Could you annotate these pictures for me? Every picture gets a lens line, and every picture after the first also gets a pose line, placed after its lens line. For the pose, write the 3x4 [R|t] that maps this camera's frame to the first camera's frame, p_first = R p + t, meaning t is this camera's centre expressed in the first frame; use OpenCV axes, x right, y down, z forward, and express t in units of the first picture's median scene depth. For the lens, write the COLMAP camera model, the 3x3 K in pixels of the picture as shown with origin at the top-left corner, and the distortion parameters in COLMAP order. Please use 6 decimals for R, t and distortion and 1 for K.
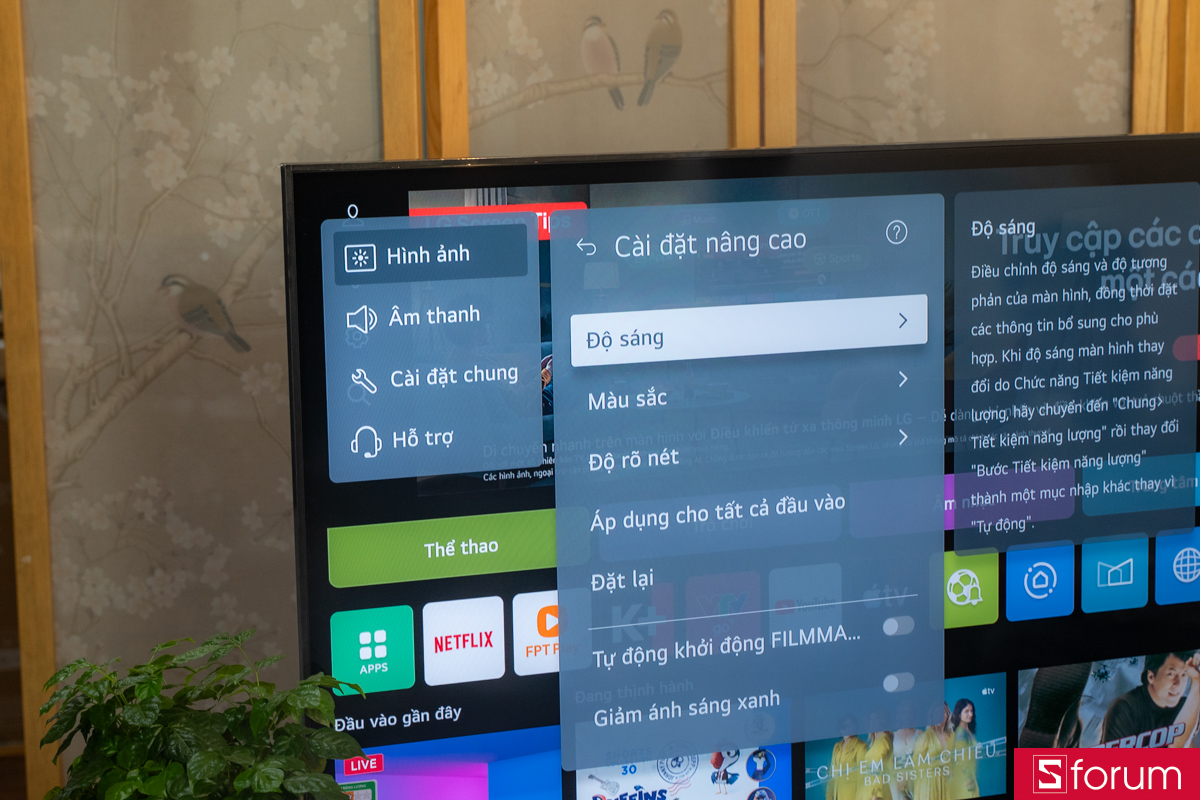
lens RADIAL K [[2482.2, 0, 609.0], [0, 2482.2, 397.7], [0, 0, 1]] dist [0.071284, 0.136883]
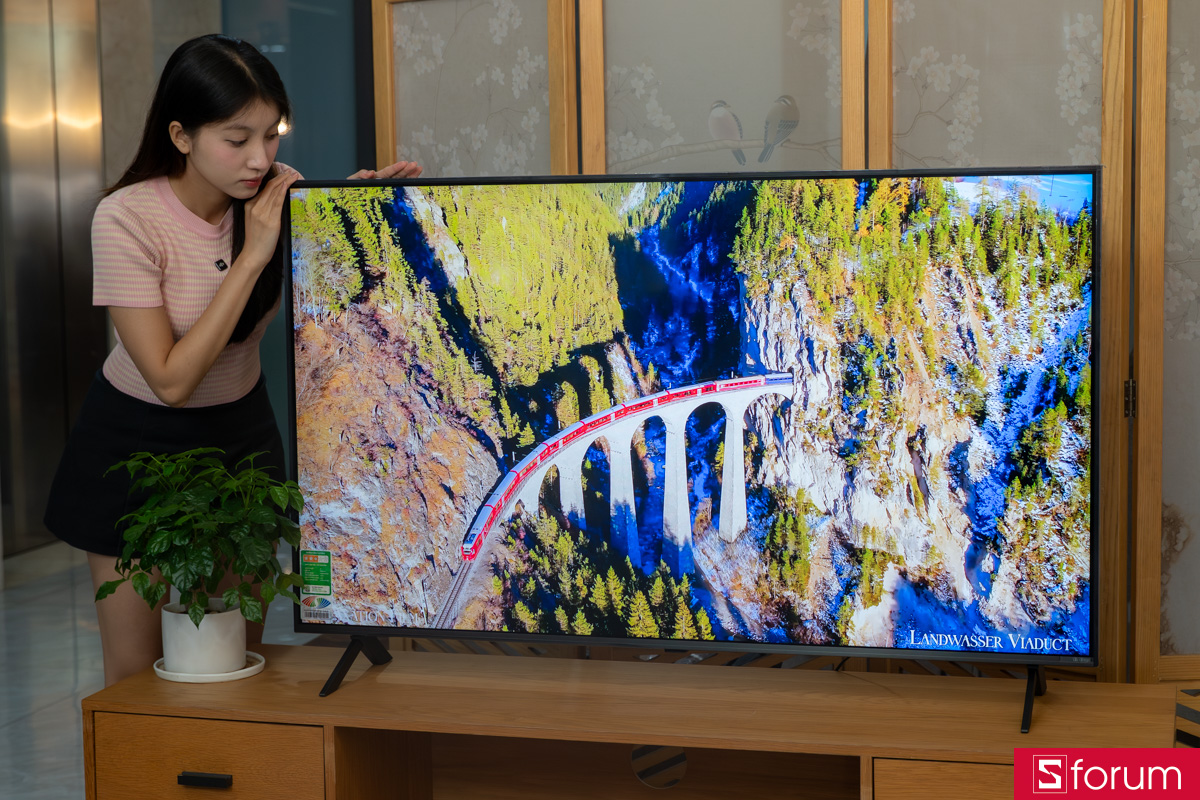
lens RADIAL K [[2147.3, 0, 600.0], [0, 2147.3, 400.0], [0, 0, 1]] dist [0.006147, 0.107309]
pose [[0.803051, 0.059660, -0.592916, 0.719681], [-0.083394, 0.996436, -0.012687, 0.045011], [0.590046, 0.059634, 0.805164, -0.046755]]
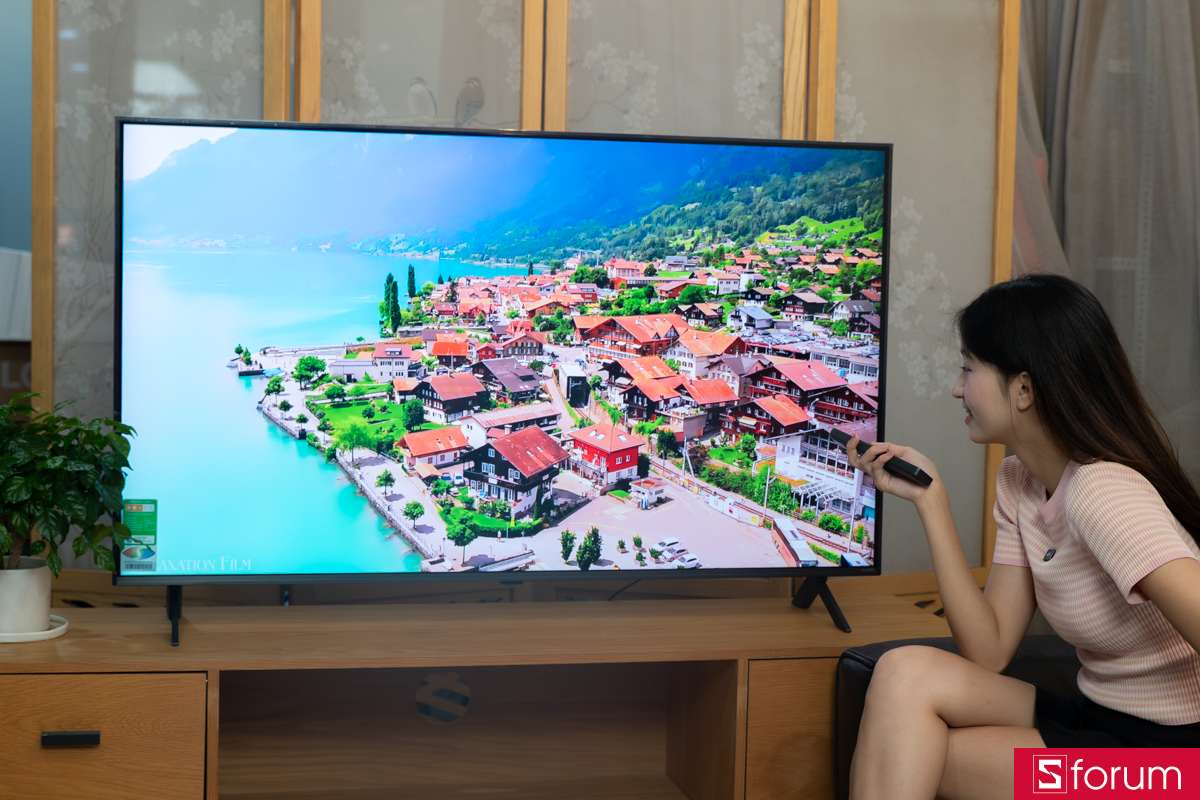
lens RADIAL K [[2061.9, 0, 597.8], [0, 2061.9, 386.7], [0, 0, 1]] dist [-0.036385, 0.118815]
pose [[0.989704, 0.045499, -0.135707, 0.295765], [-0.056800, 0.995127, -0.080600, 0.138316], [0.131378, 0.087478, 0.987465, -0.235741]]
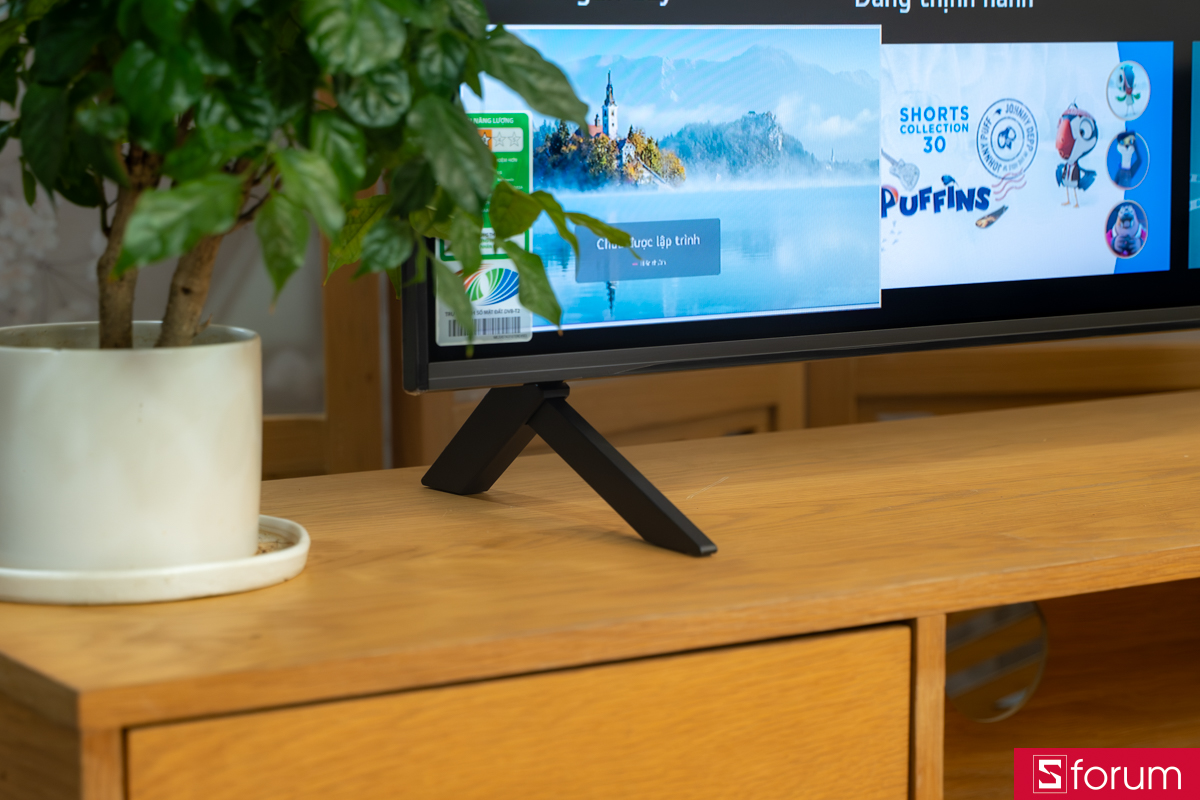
lens RADIAL K [[2733.8, 0, 600.0], [0, 2733.8, 400.0], [0, 0, 1]] dist [0.097798, 0.294791]
pose [[0.976651, -0.019096, 0.213980, -0.162113], [0.025302, 0.999334, -0.026303, 0.183399], [-0.213335, 0.031103, 0.976484, 0.355533]]
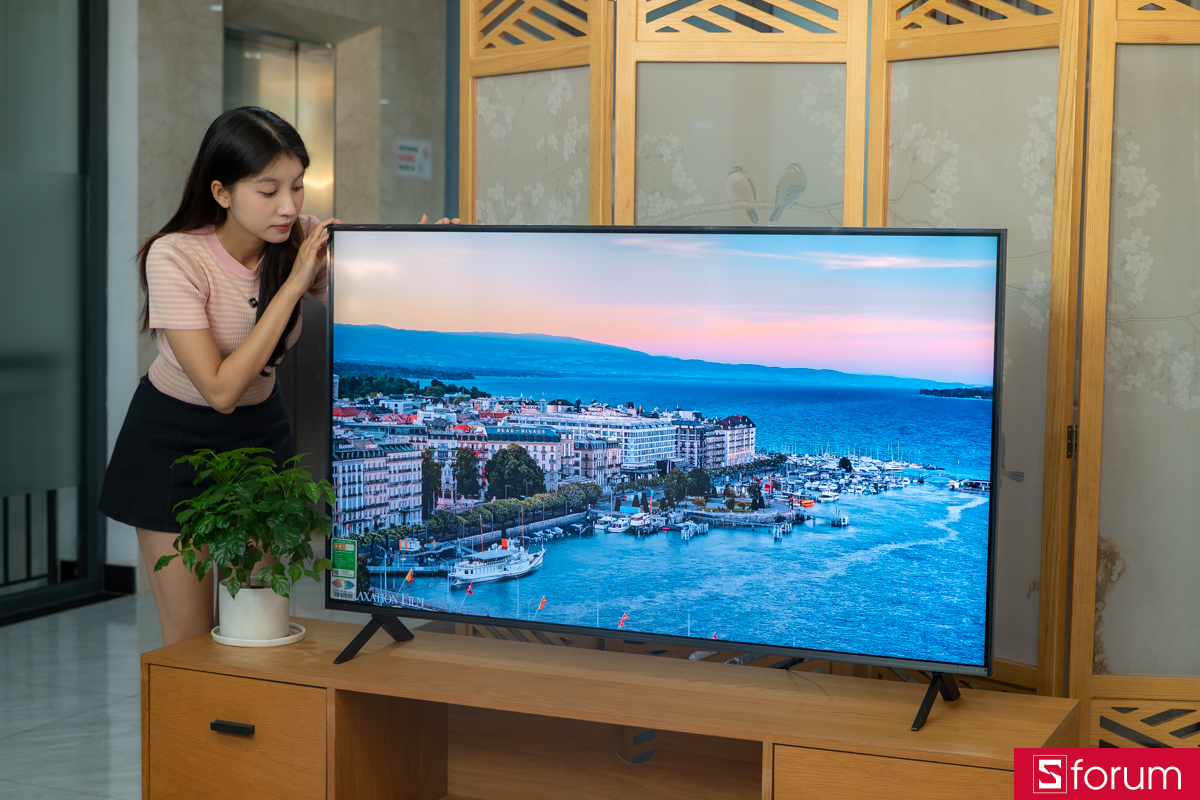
lens RADIAL K [[1904.8, 0, 600.0], [0, 1904.8, 400.0], [0, 0, 1]] dist [-0.026142, 0.023486]
pose [[0.707339, 0.078146, -0.702542, 0.866282], [-0.128021, 0.991597, -0.018597, 0.038208], [0.695185, 0.103095, 0.711399, 0.047865]]
